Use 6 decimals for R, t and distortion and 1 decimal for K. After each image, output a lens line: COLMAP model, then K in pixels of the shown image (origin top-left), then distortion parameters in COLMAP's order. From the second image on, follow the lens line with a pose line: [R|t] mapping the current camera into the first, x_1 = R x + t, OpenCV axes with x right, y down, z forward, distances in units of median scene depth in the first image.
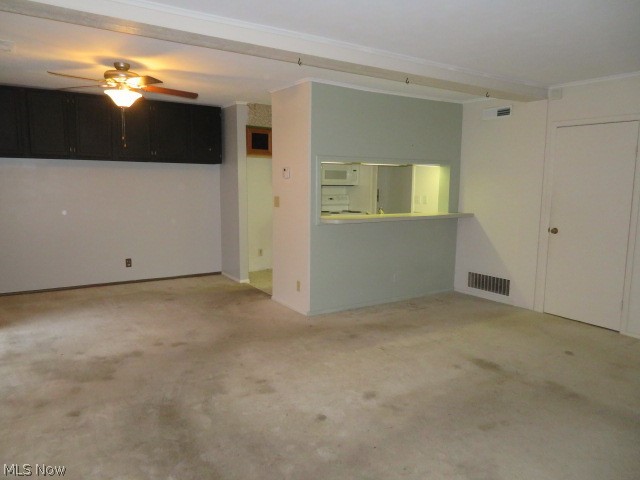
lens RADIAL K [[461.6, 0, 324.4], [0, 461.6, 239.9], [0, 0, 1]] dist [-0.008609, -0.000536]
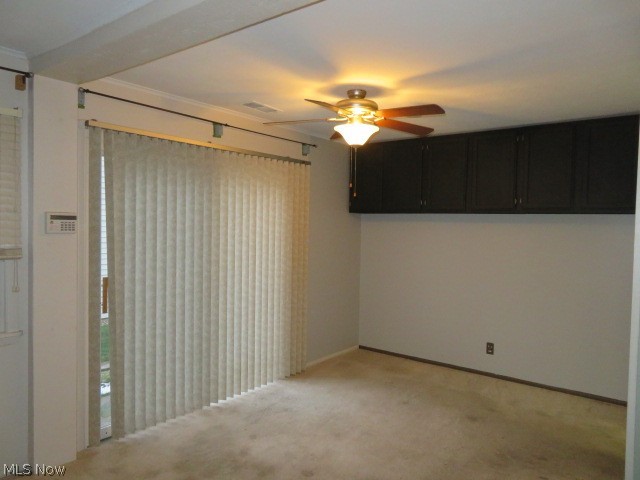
lens RADIAL K [[461.6, 0, 324.4], [0, 461.6, 239.9], [0, 0, 1]] dist [-0.008609, -0.000536]
pose [[0.319094, 0.025003, -0.947393, 0.285710], [-0.138501, 0.990150, -0.020518, -0.106919], [0.937548, 0.137762, 0.319413, 0.719196]]
